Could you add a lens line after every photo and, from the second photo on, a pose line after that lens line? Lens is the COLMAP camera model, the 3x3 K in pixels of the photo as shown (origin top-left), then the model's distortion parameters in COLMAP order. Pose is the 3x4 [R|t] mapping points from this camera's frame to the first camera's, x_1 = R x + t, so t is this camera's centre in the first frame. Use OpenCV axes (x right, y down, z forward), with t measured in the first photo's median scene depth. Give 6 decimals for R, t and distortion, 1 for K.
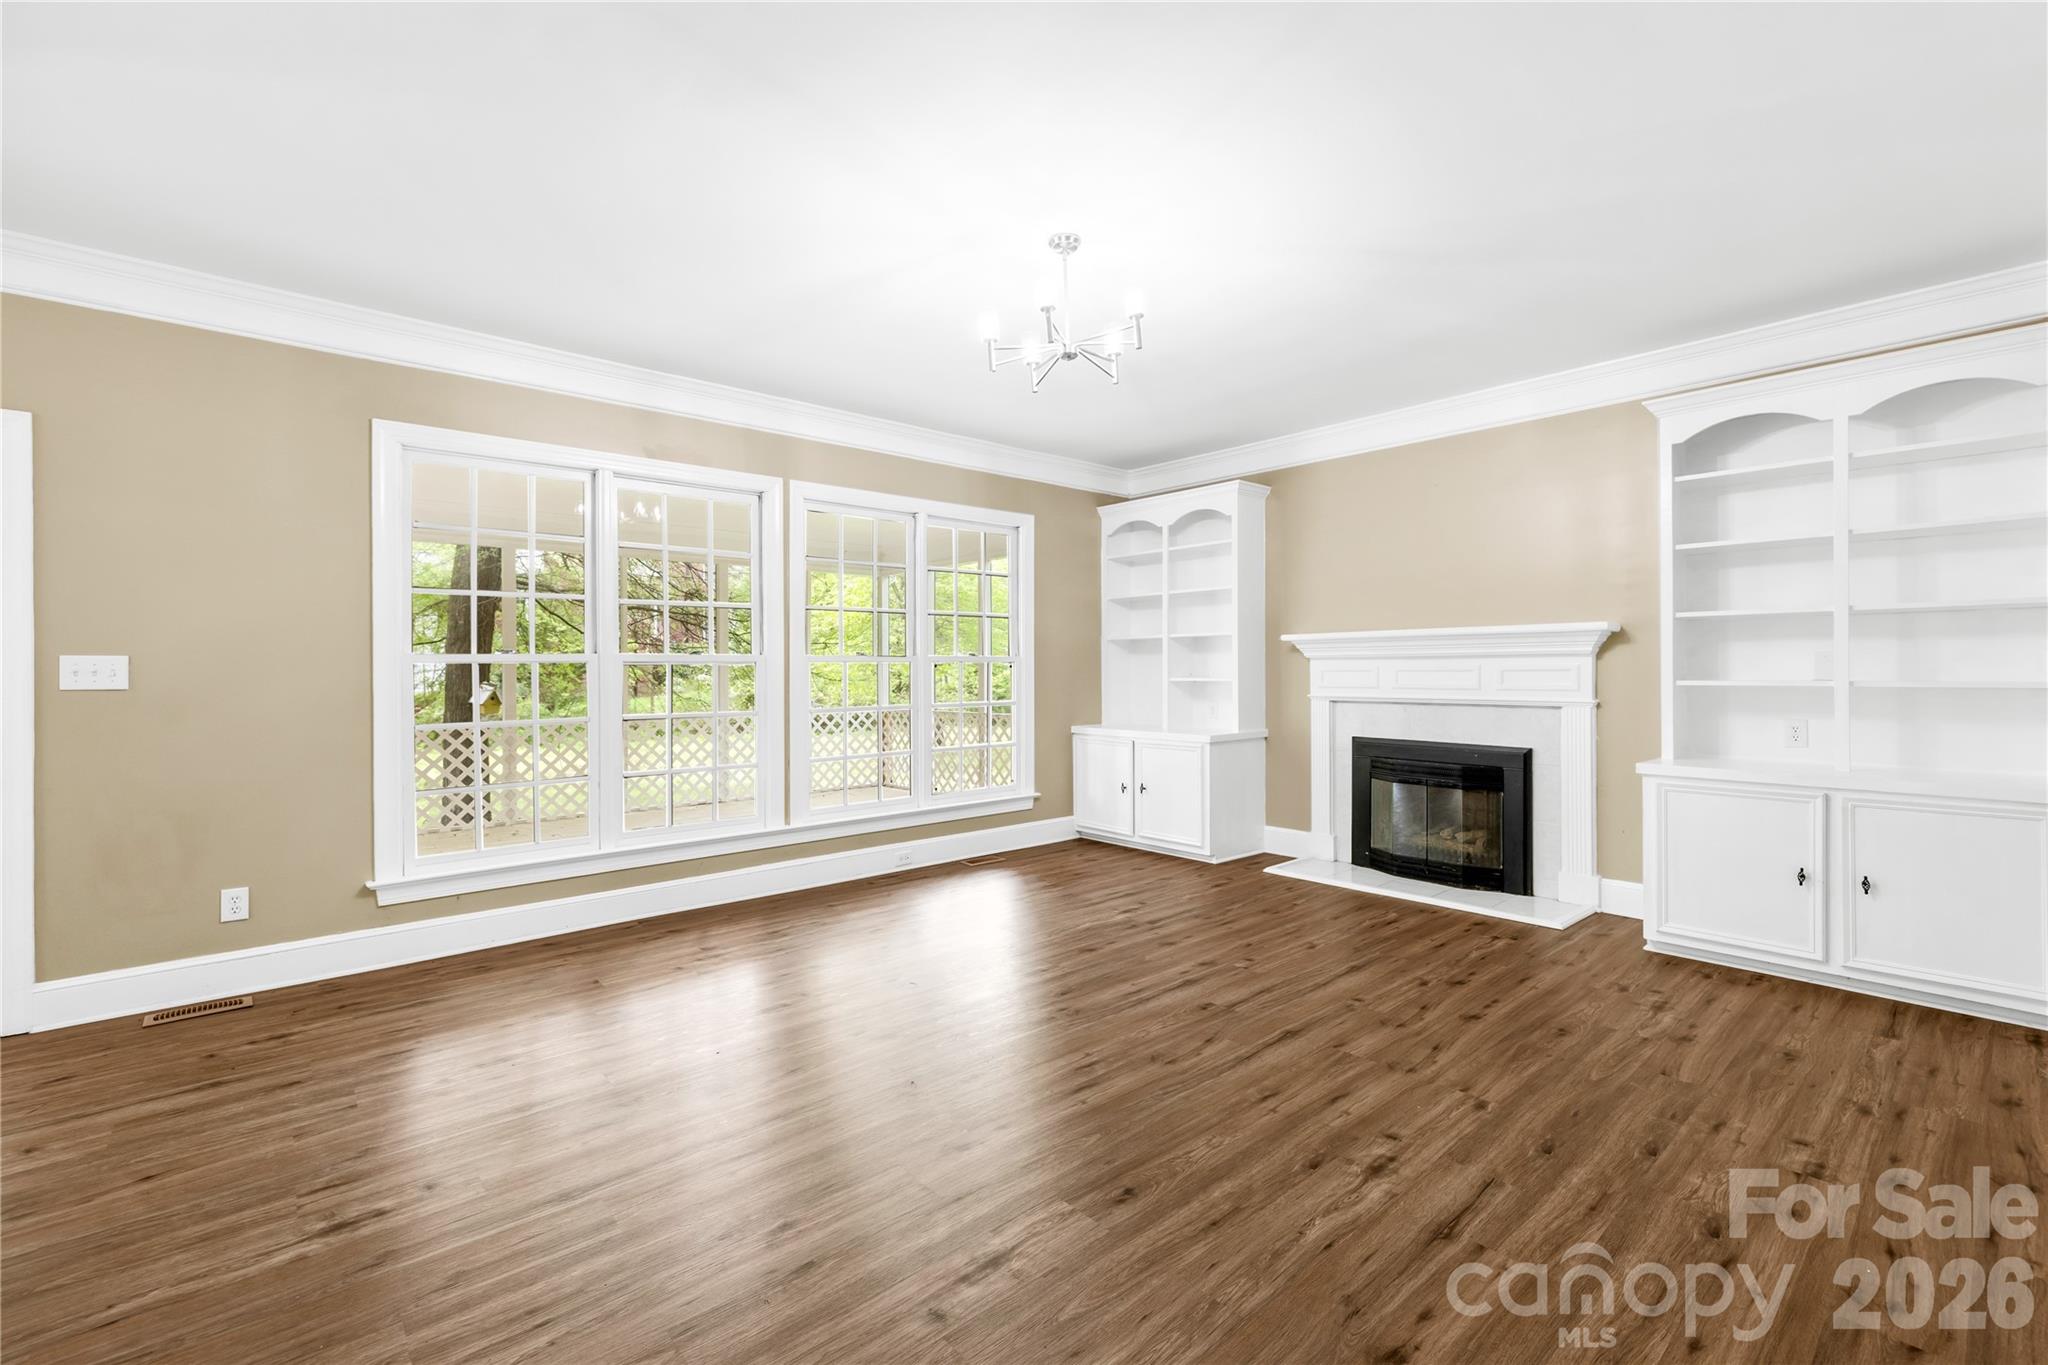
lens RADIAL K [[880.9, 0, 1017.4], [0, 880.9, 674.0], [0, 0, 1]] dist [-0.004102, -0.000481]
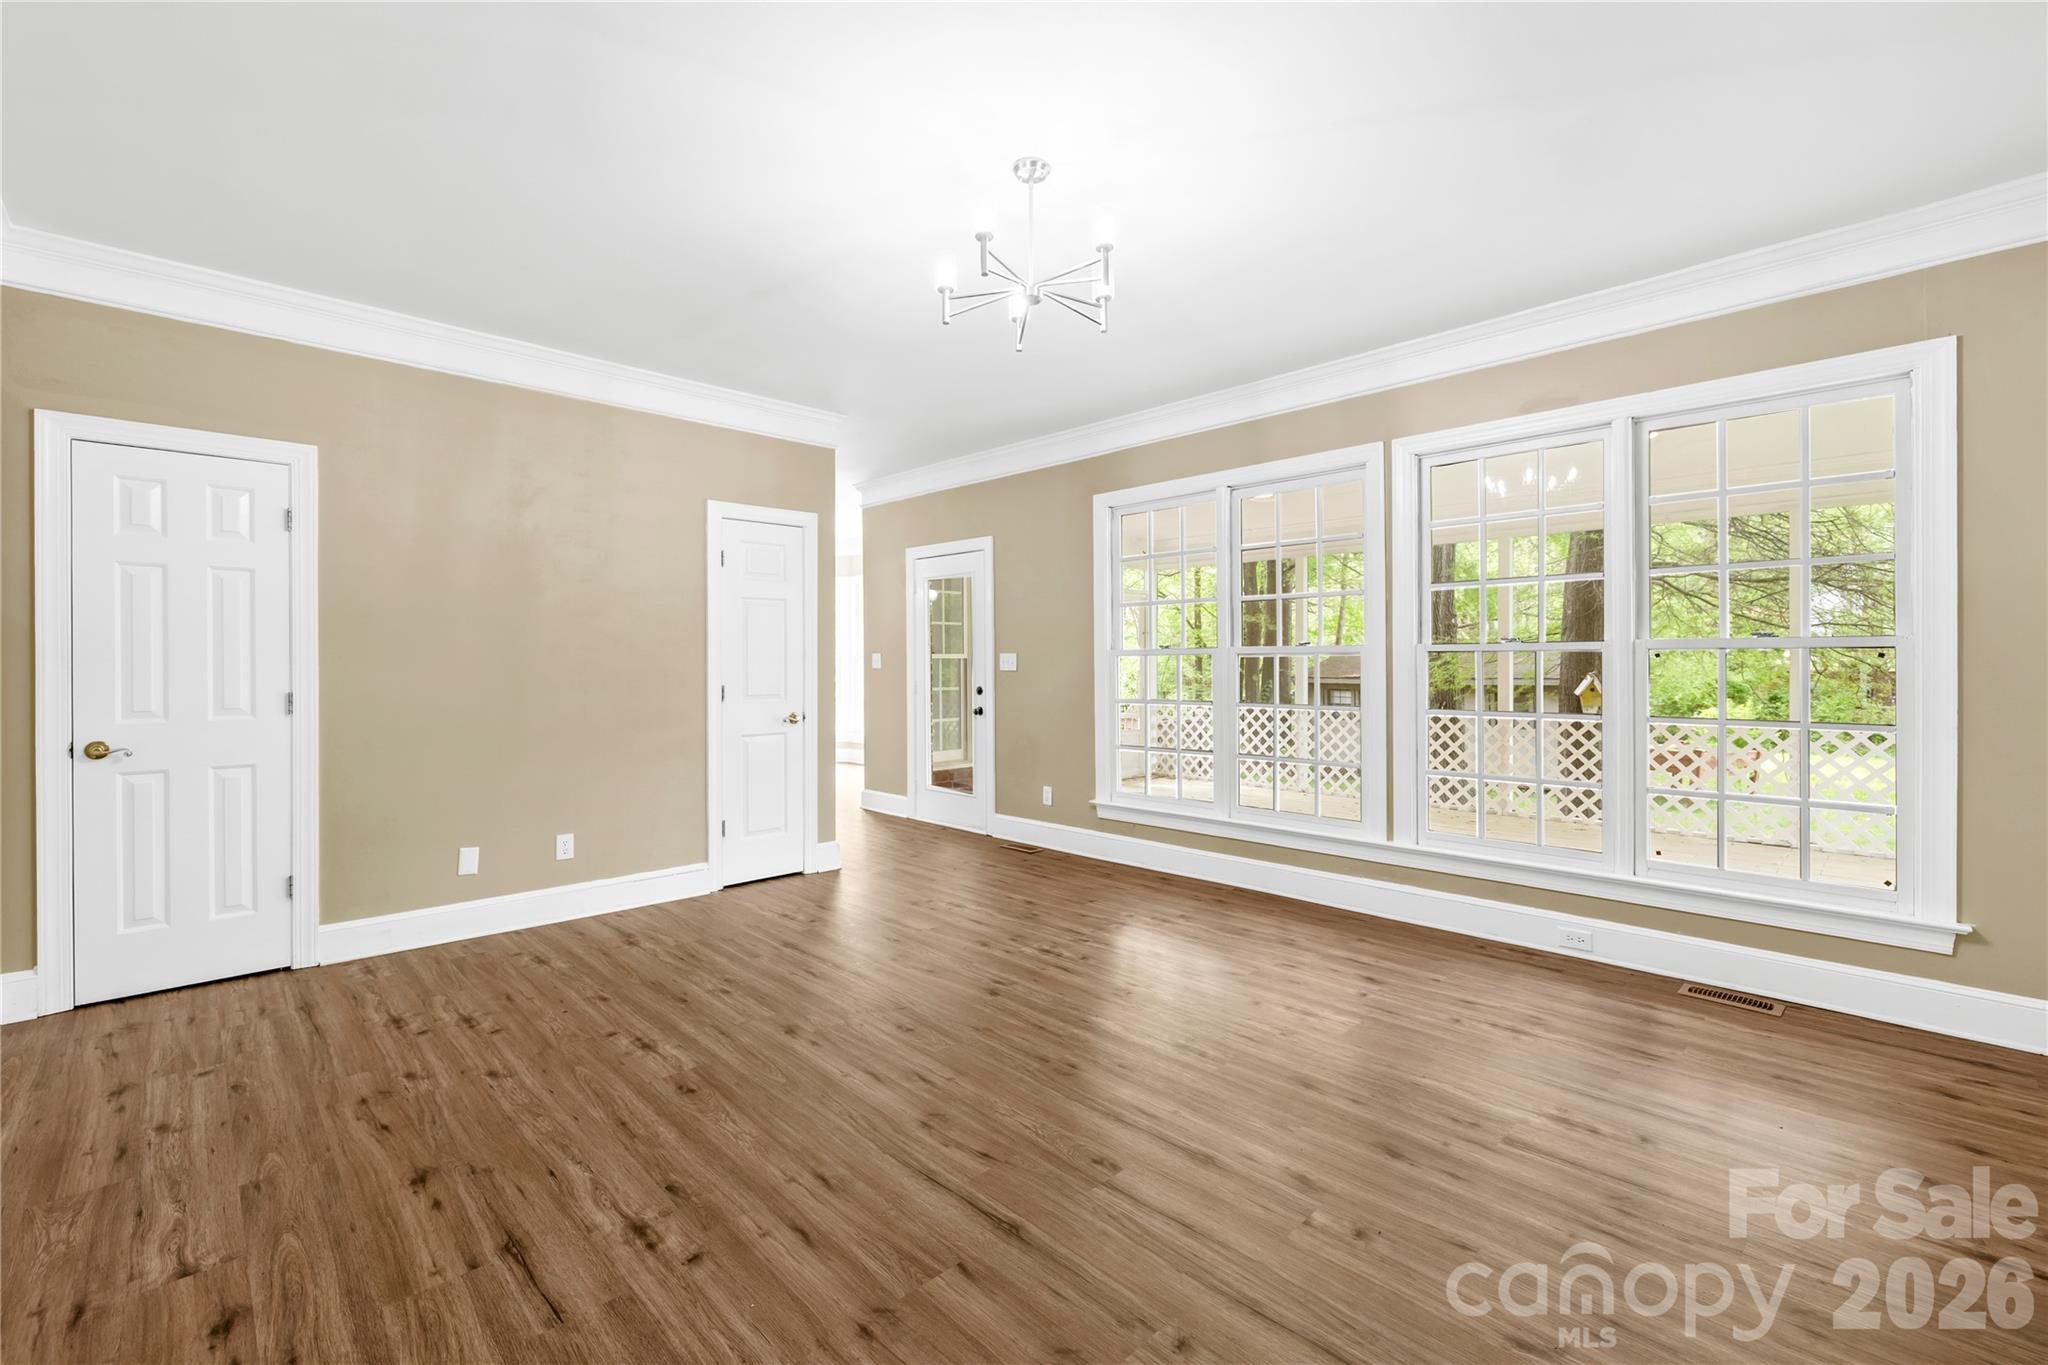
lens RADIAL K [[880.9, 0, 1023.1], [0, 880.9, 668.8], [0, 0, 1]] dist [-0.004102, -0.000481]
pose [[0.049618, 0.011430, -0.998703, 0.919514], [-0.005185, 0.999924, 0.011186, -0.008421], [0.998755, 0.004624, 0.049673, 0.944452]]
